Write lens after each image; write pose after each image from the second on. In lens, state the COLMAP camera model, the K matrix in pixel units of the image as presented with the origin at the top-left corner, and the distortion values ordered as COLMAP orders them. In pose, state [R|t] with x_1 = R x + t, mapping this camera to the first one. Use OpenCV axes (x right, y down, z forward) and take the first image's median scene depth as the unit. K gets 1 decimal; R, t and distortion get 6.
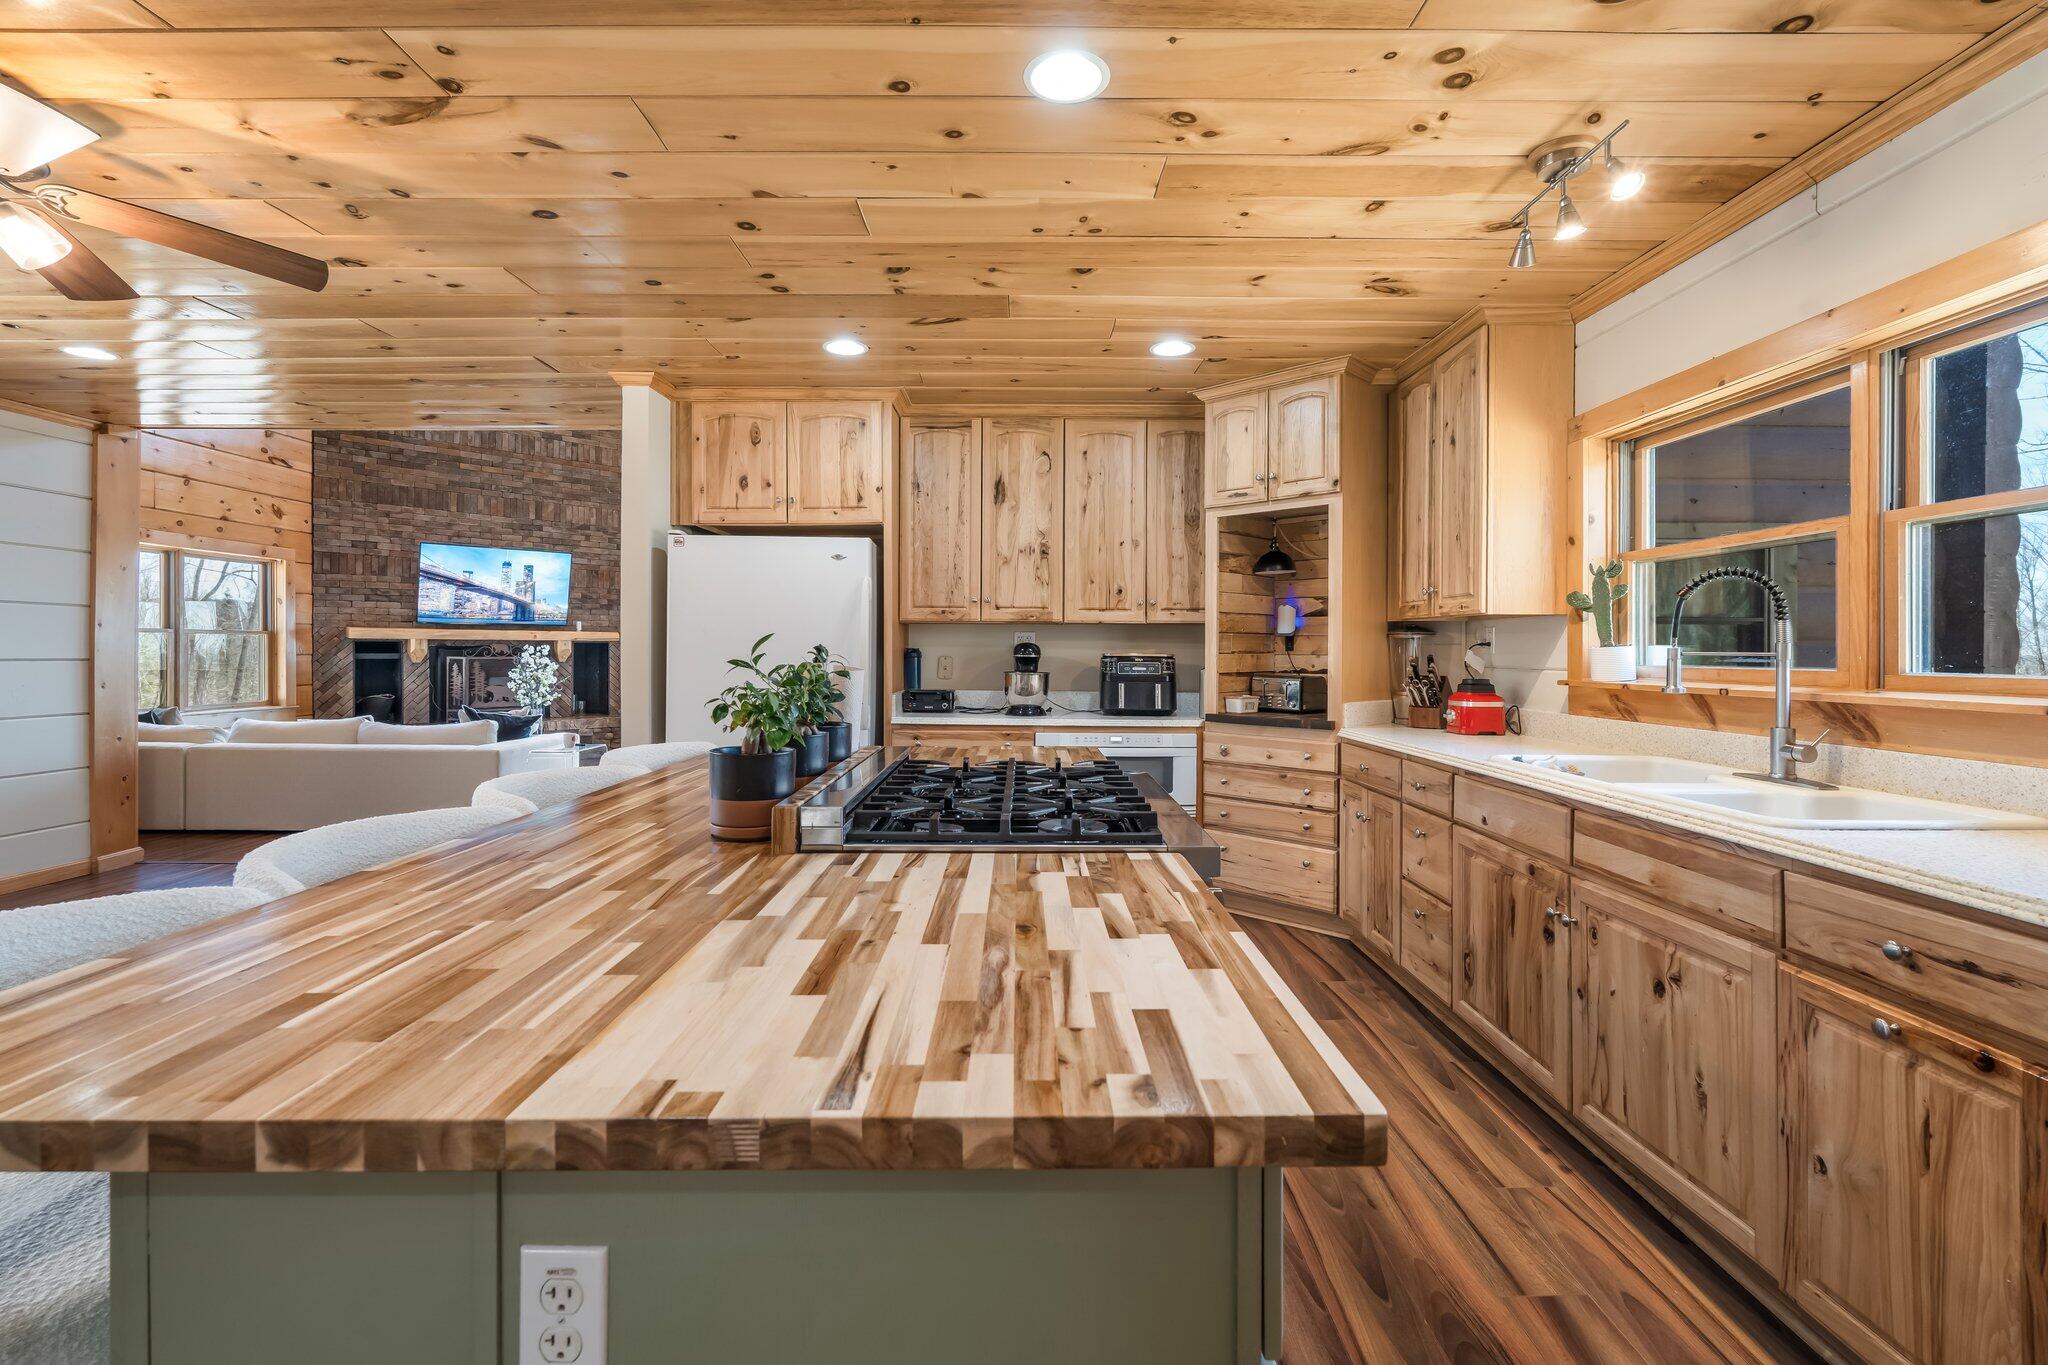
lens RADIAL K [[907.9, 0, 1030.2], [0, 907.9, 651.3], [0, 0, 1]] dist [-0.000697, -0.000134]
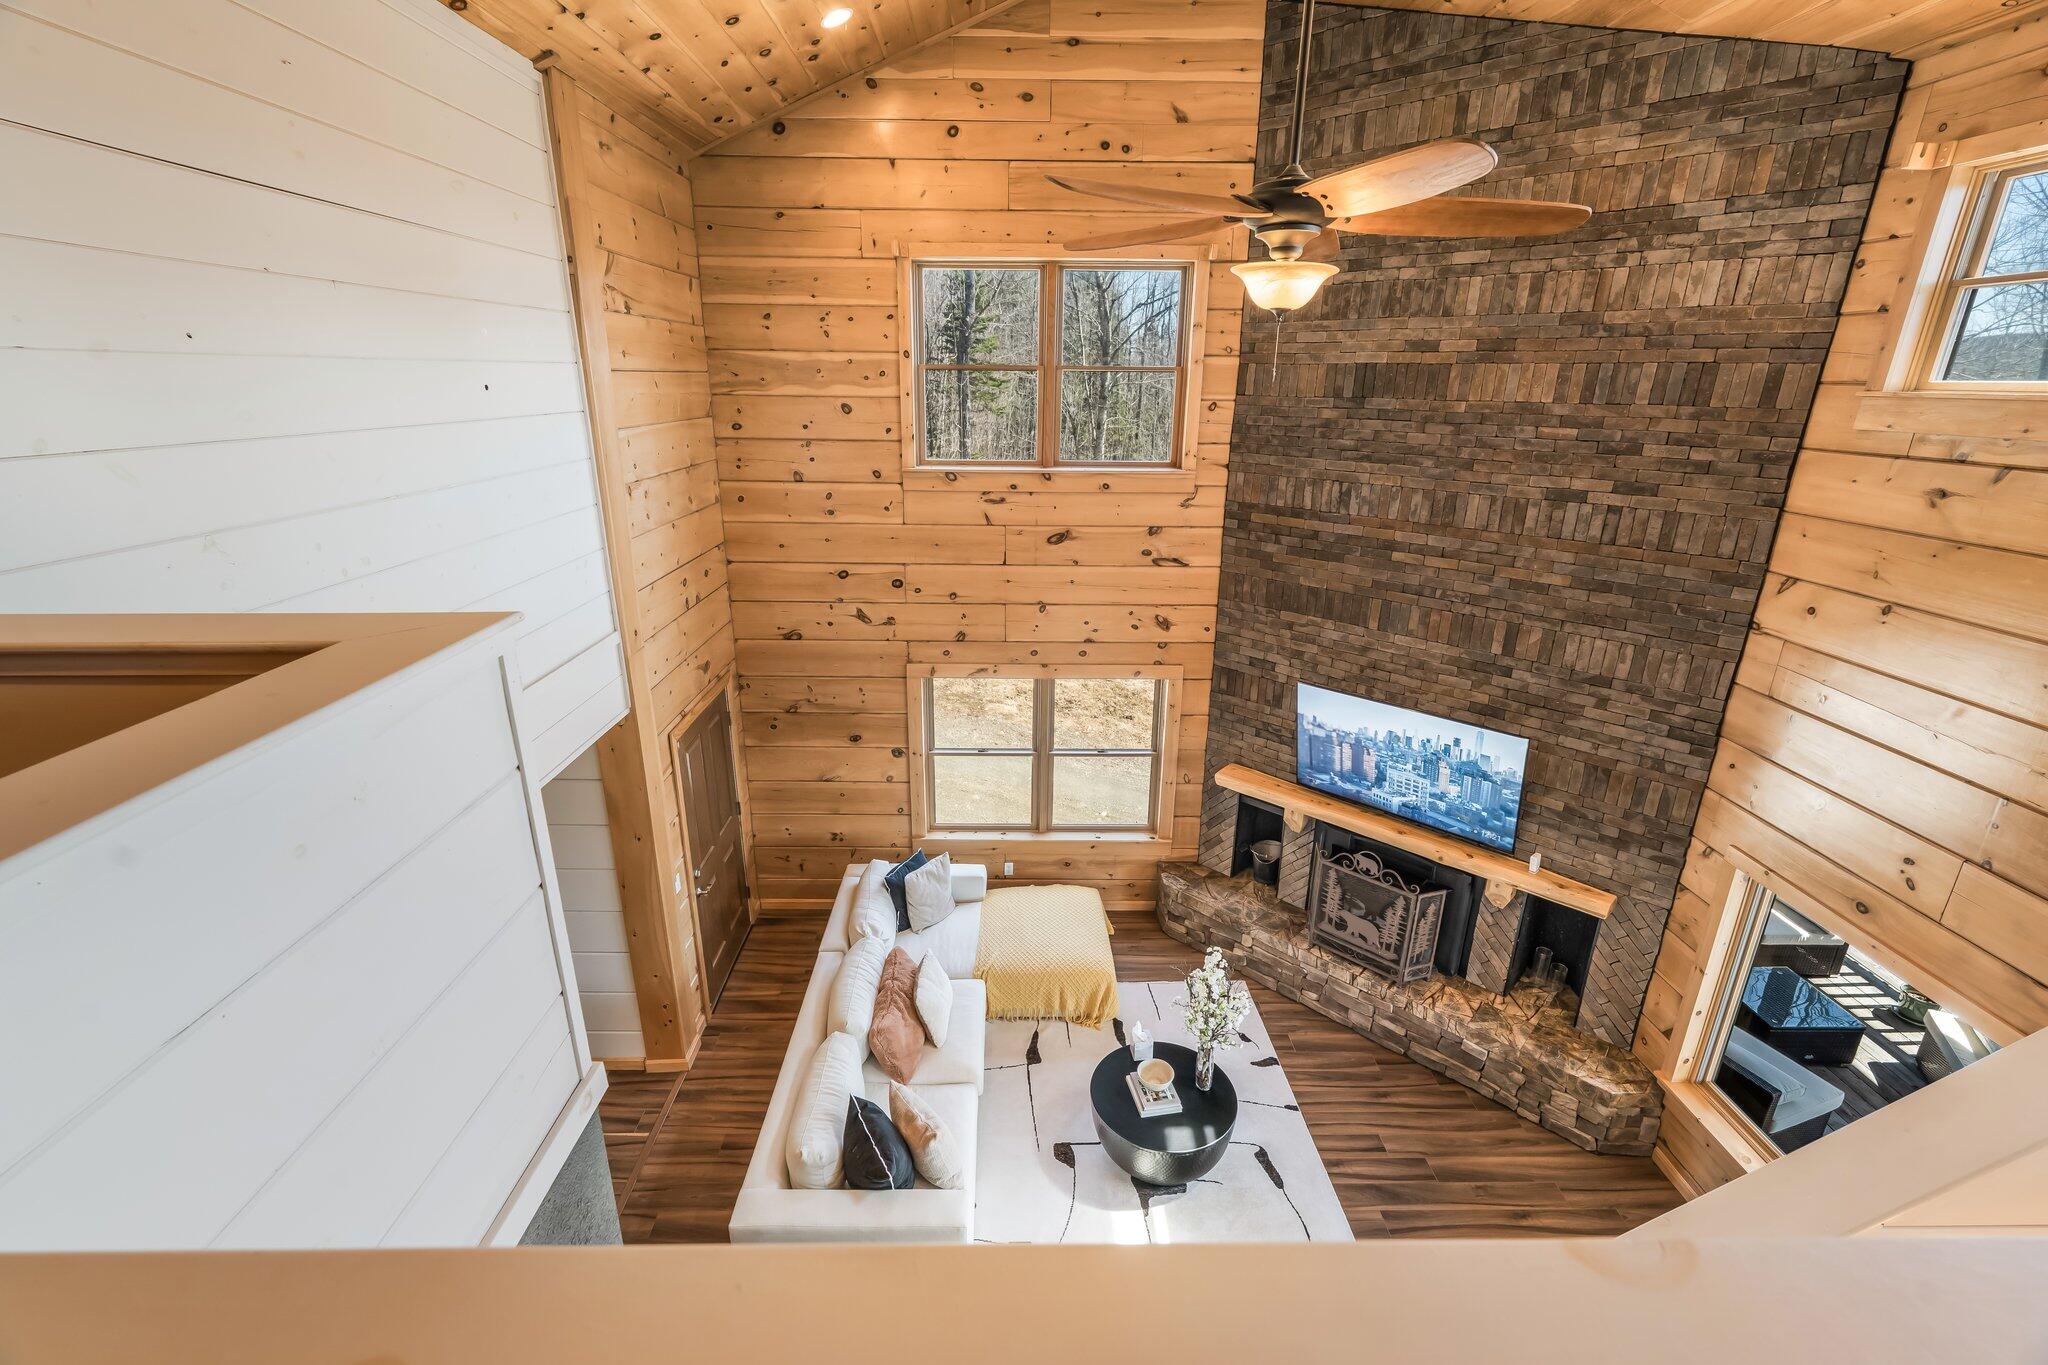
lens RADIAL K [[893.7, 0, 1024.0], [0, 893.7, 682.5], [0, 0, 1]] dist [-0.003859, 0.000715]
pose [[0.002354, 0.319611, -0.947546, -0.048332], [-0.010782, 0.947502, 0.319569, -0.323719], [0.999939, 0.009464, 0.005677, 0.787622]]
